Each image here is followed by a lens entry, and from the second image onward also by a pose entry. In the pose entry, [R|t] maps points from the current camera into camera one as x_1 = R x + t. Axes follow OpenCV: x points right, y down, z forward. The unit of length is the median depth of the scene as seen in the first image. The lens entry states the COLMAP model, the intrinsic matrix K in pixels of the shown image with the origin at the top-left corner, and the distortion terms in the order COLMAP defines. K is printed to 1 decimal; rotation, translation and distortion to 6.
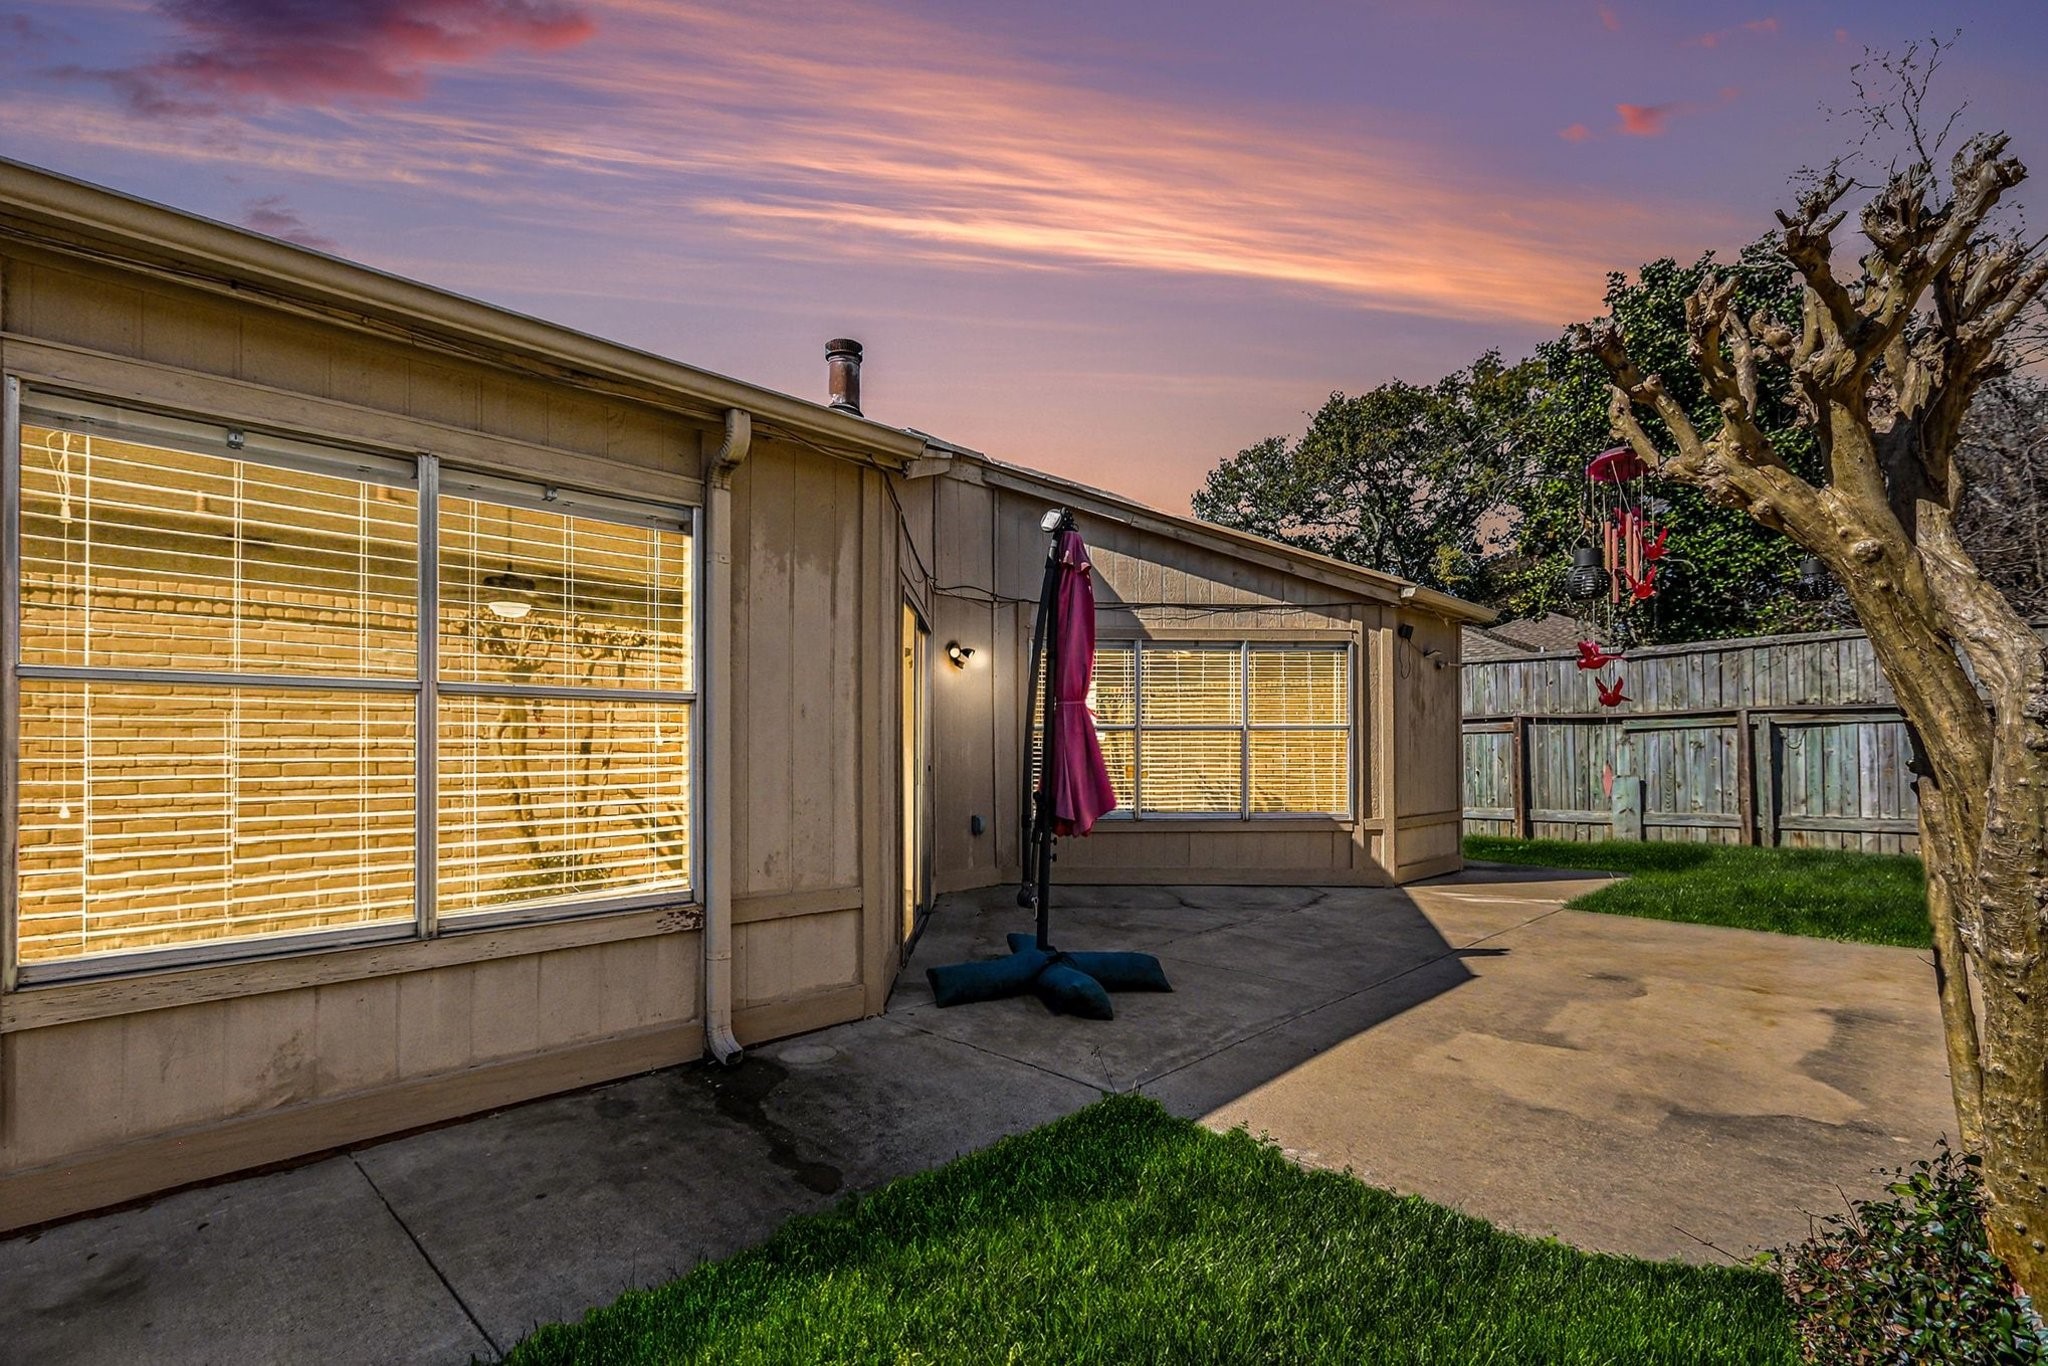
lens RADIAL K [[942.0, 0, 1023.3], [0, 942.0, 741.7], [0, 0, 1]] dist [0.000098, -0.000270]
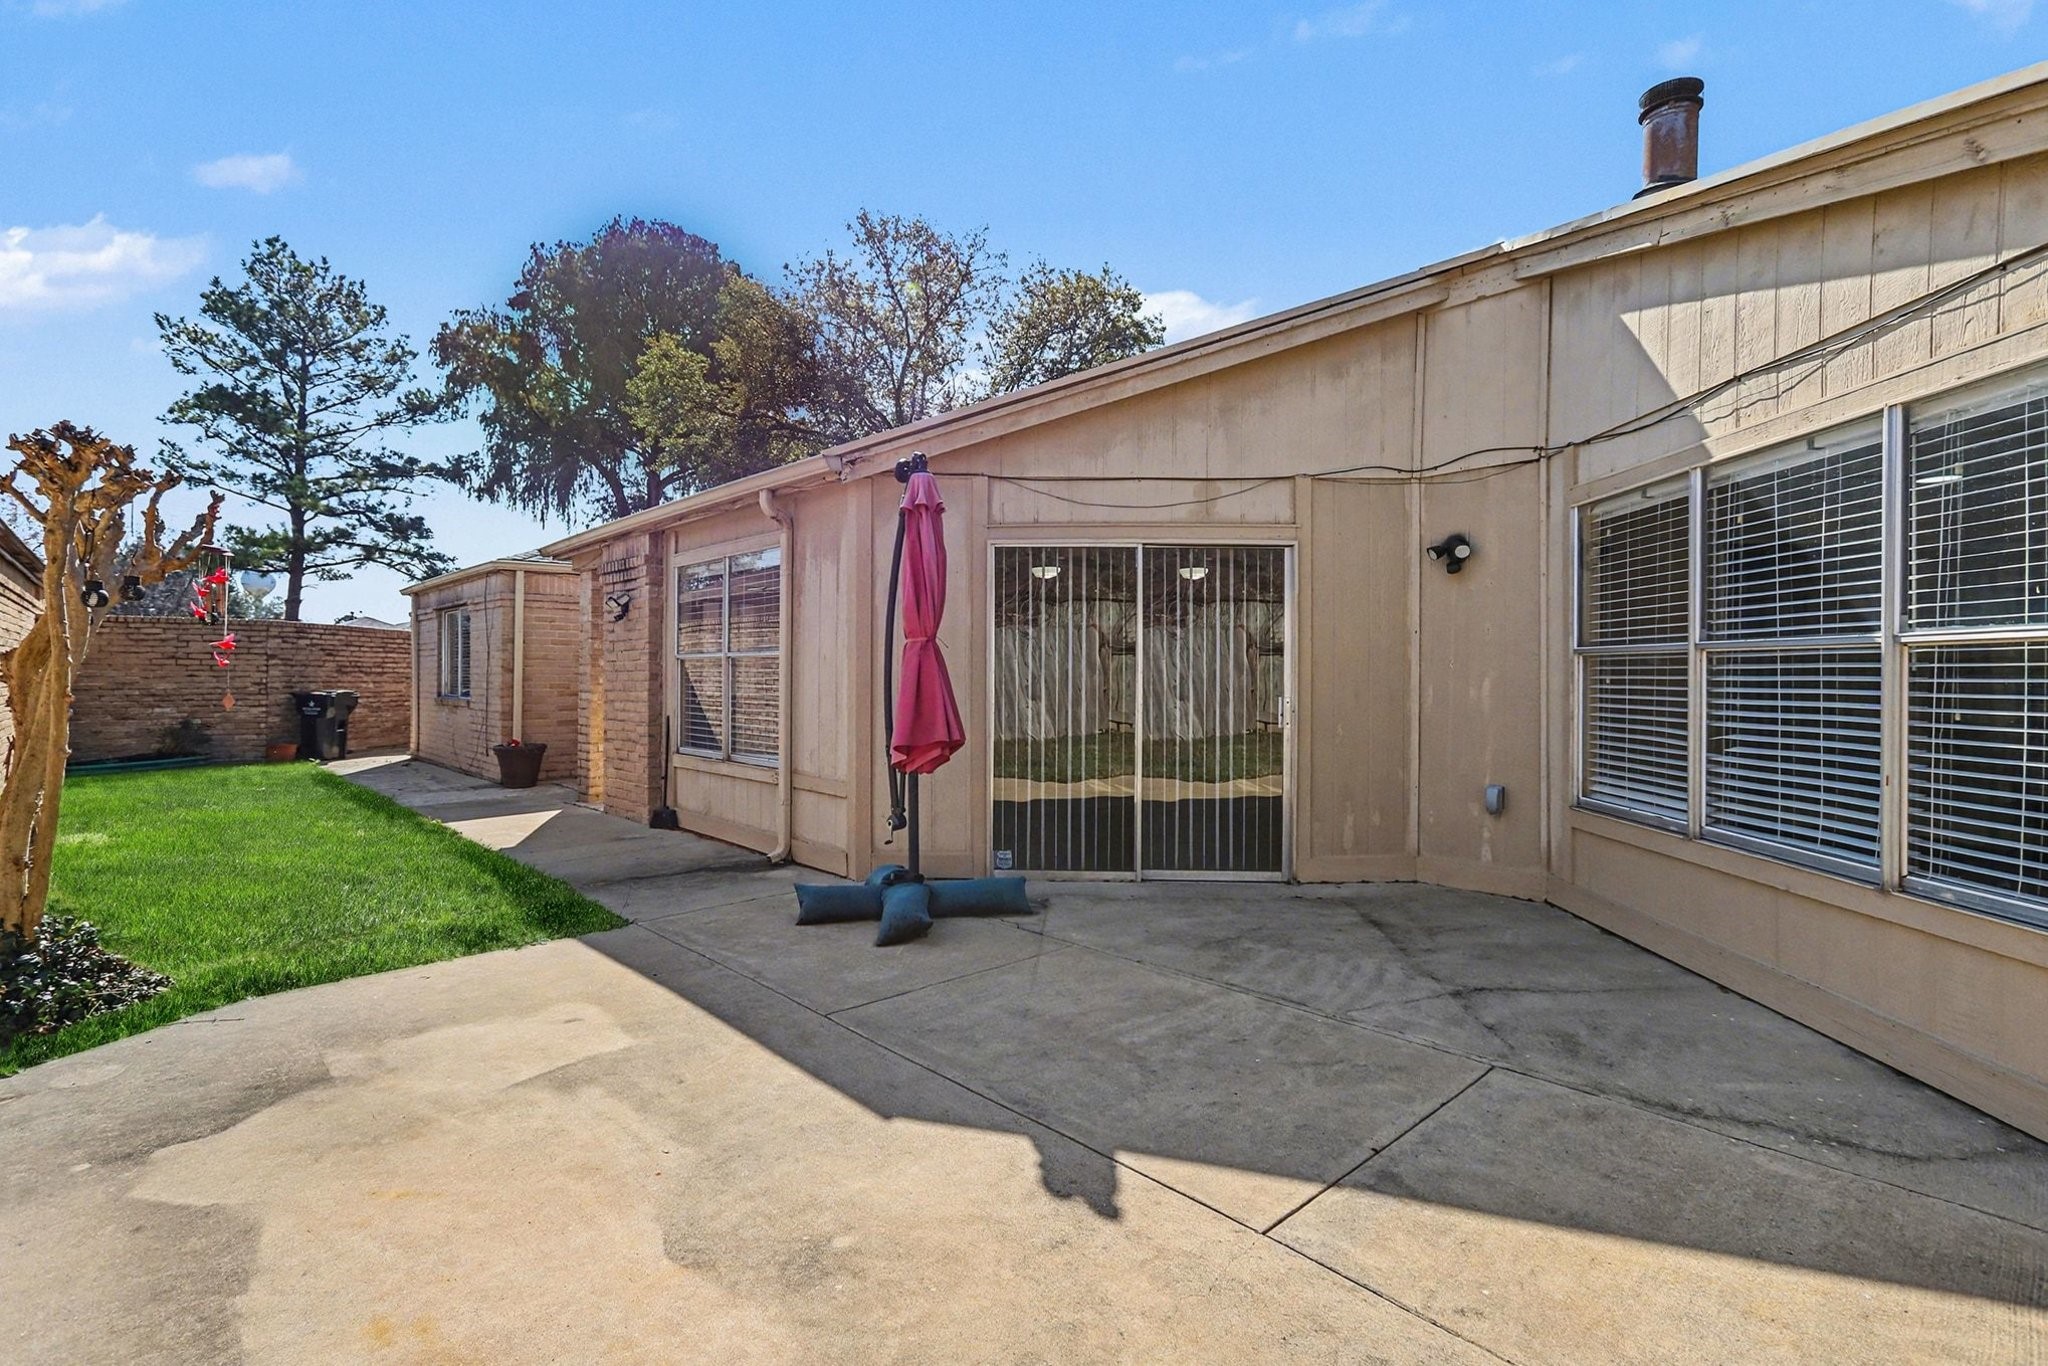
lens RADIAL K [[957.7, 0, 1016.9], [0, 957.7, 647.3], [0, 0, 1]] dist [0.027513, -0.010587]
pose [[-0.054177, -0.023355, -0.998258, 1.250965], [0.004425, 0.999711, -0.023629, -0.011131], [0.998522, -0.005698, -0.054058, 1.333732]]
